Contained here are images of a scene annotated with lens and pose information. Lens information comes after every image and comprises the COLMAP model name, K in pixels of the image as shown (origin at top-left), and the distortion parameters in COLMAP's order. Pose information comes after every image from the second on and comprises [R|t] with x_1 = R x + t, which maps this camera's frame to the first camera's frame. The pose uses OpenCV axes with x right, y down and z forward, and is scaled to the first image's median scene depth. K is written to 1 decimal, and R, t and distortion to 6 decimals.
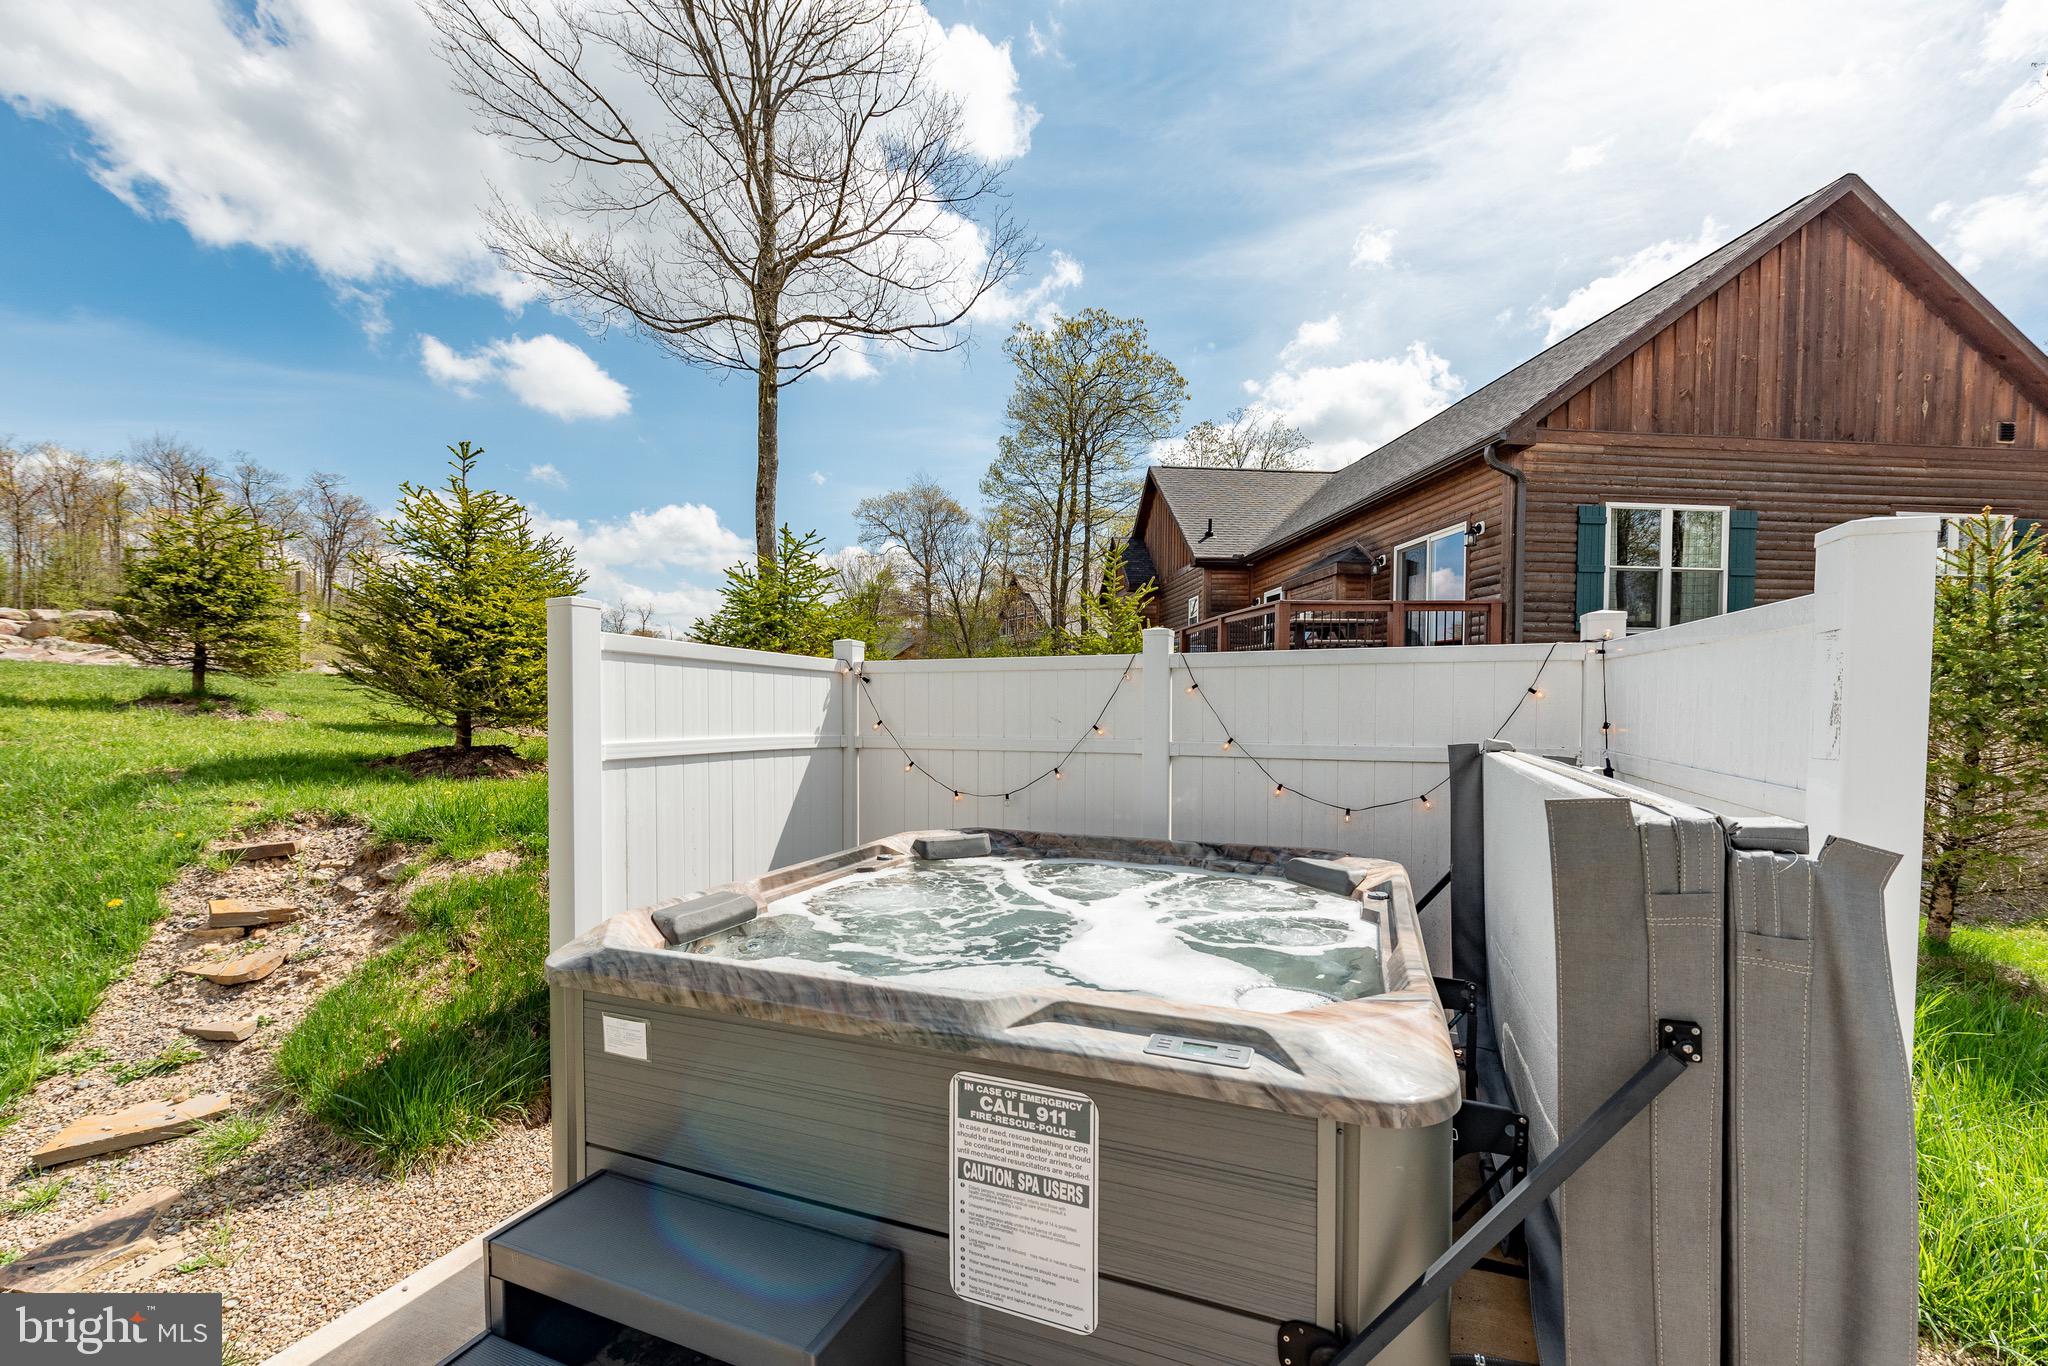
lens RADIAL K [[833.7, 0, 1015.8], [0, 833.7, 728.2], [0, 0, 1]] dist [0.008820, -0.000706]
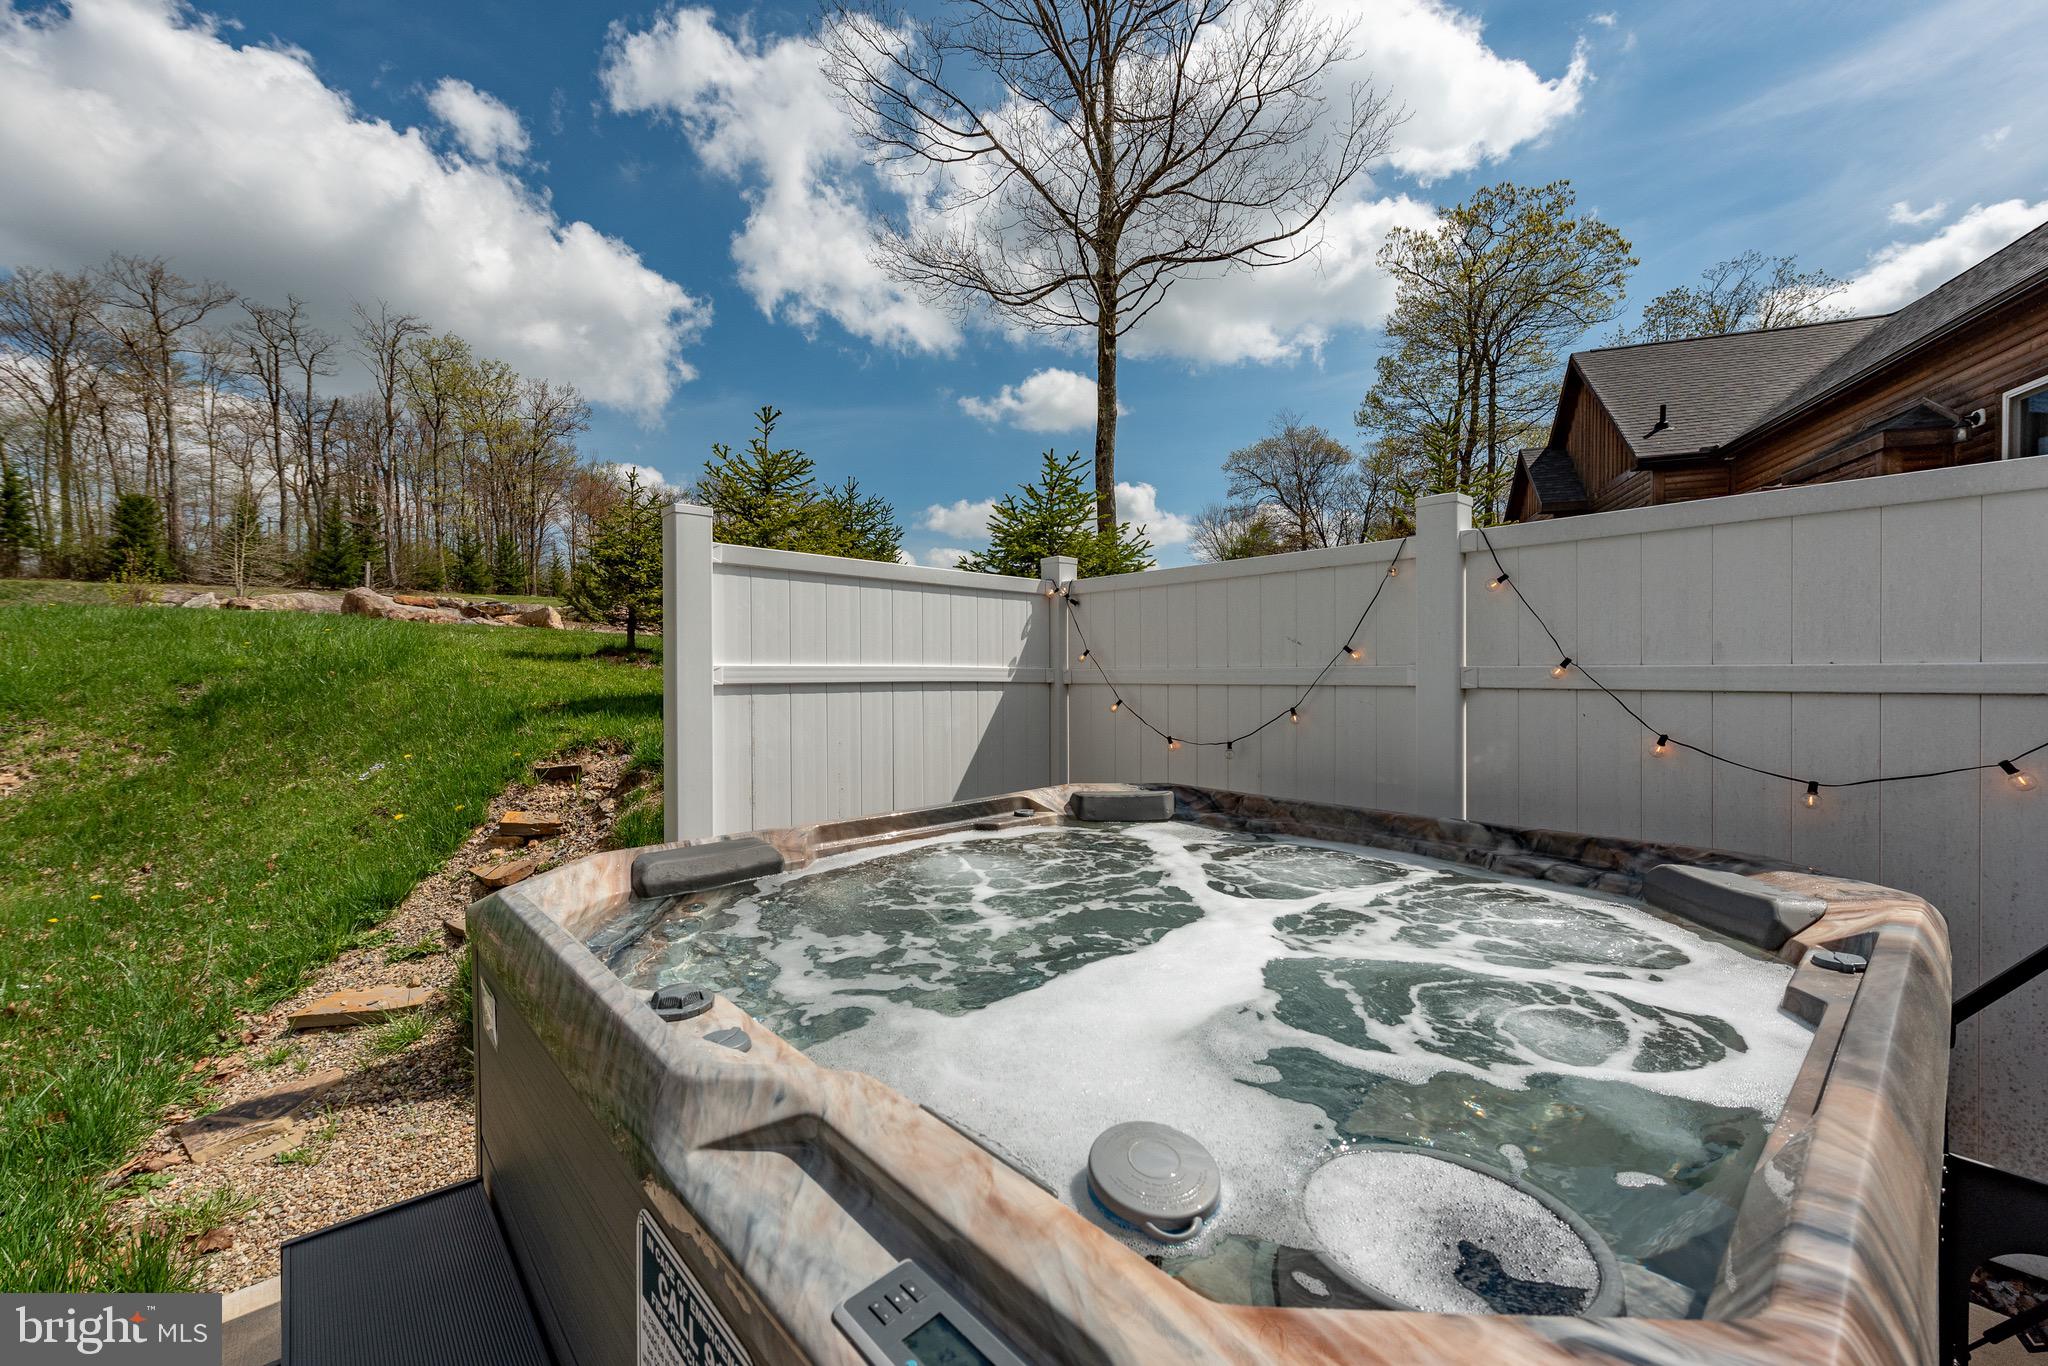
lens RADIAL K [[833.7, 0, 1013.5], [0, 833.7, 679.3], [0, 0, 1]] dist [0.008820, -0.000706]
pose [[0.899018, -0.002421, -0.437904, 0.067538], [-0.002982, 0.999928, -0.011649, 0.014966], [0.437901, 0.011779, 0.898946, 0.112546]]
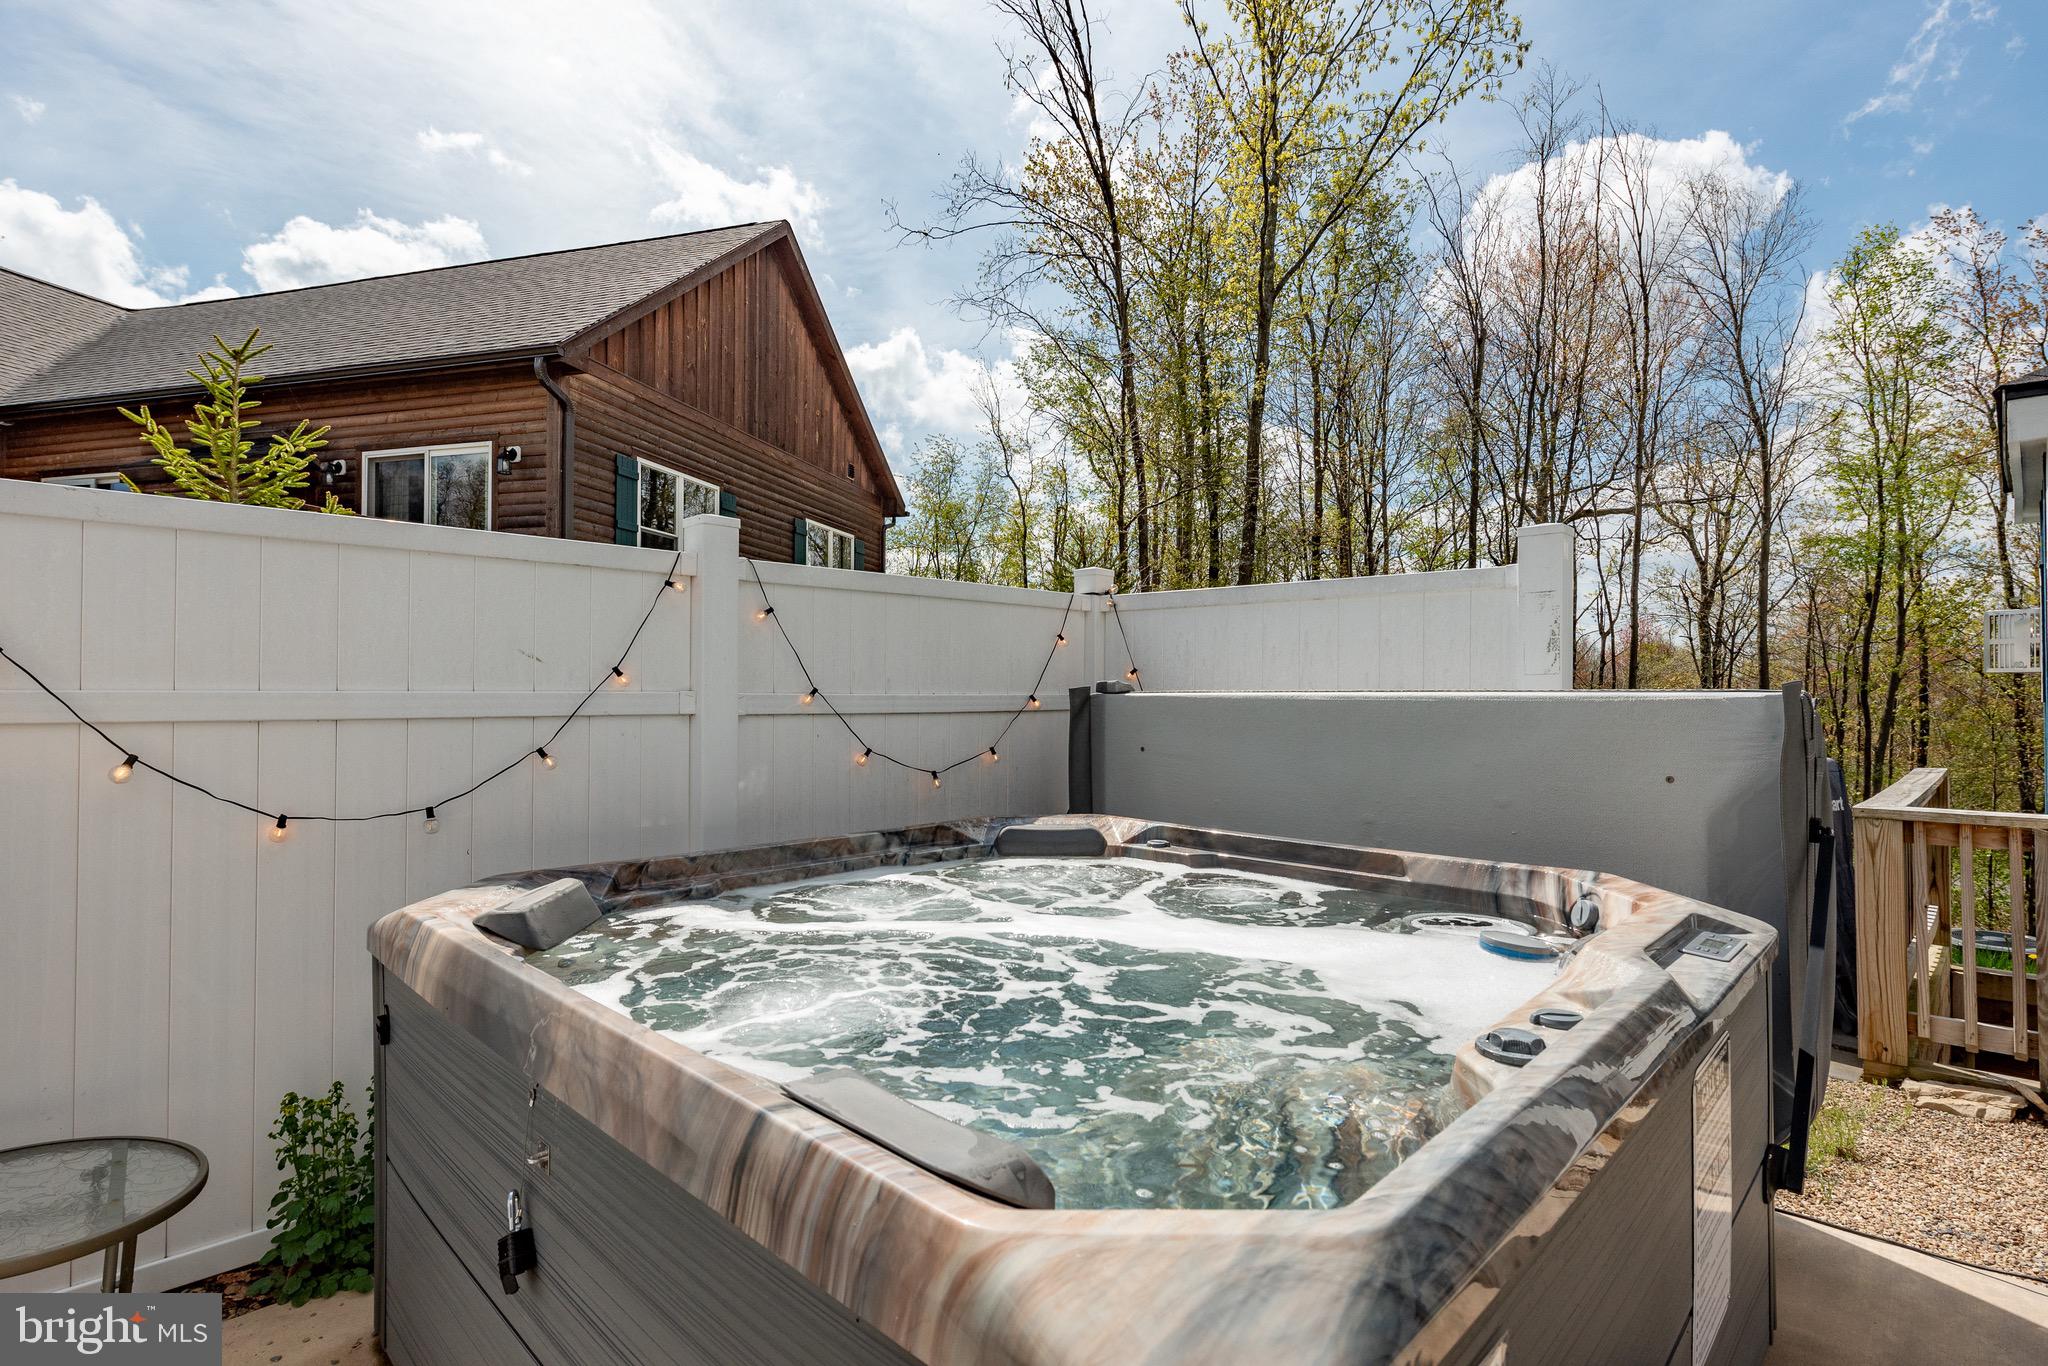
lens RADIAL K [[1019.9, 0, 1014.1], [0, 1019.9, 695.8], [0, 0, 1]] dist [0.004771, -0.000373]
pose [[0.358937, -0.000915, 0.933362, -0.205556], [0.022782, 0.999710, -0.007782, 0.012338], [-0.933084, 0.024057, 0.358853, 0.222676]]
